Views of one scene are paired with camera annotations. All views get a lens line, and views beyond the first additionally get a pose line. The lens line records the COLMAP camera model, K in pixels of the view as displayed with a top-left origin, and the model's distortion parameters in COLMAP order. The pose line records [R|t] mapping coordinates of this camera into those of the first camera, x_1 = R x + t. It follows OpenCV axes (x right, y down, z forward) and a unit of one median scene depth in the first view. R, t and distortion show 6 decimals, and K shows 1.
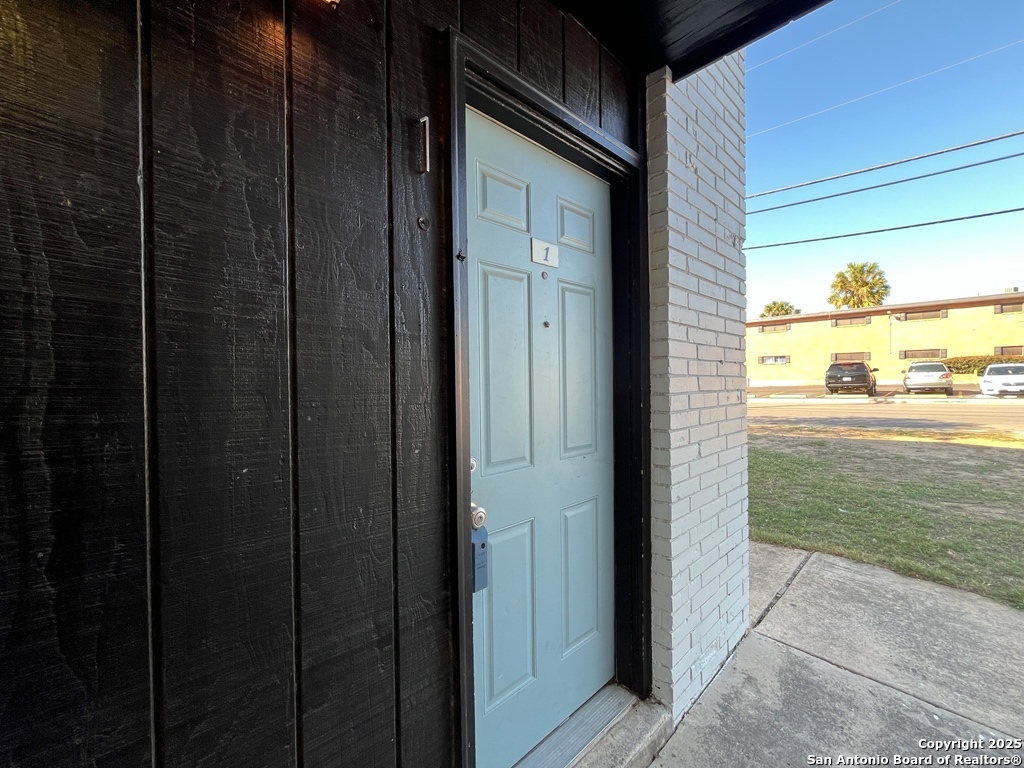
lens RADIAL K [[412.5, 0, 515.4], [0, 412.5, 385.8], [0, 0, 1]] dist [-0.002764, -0.000389]
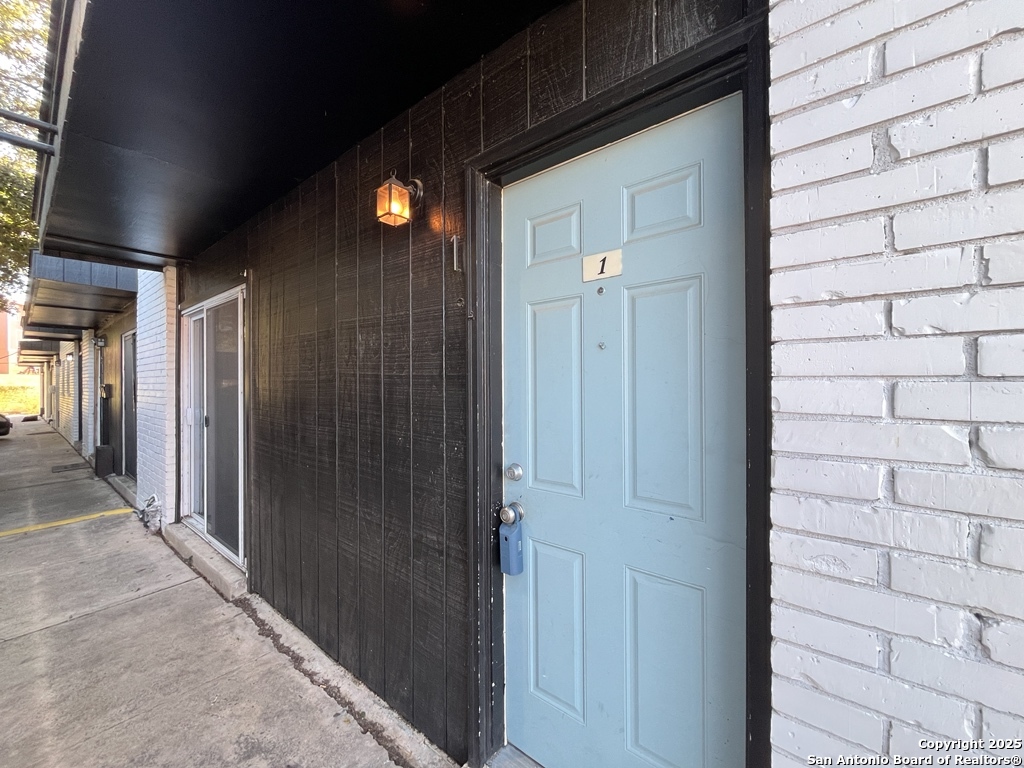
lens RADIAL K [[412.5, 0, 515.4], [0, 412.5, 385.8], [0, 0, 1]] dist [-0.002764, -0.000389]
pose [[0.123519, 0.016836, -0.992199, 0.958284], [-0.006827, 0.999847, 0.016116, -0.077672], [0.992319, 0.004783, 0.123615, 0.728590]]
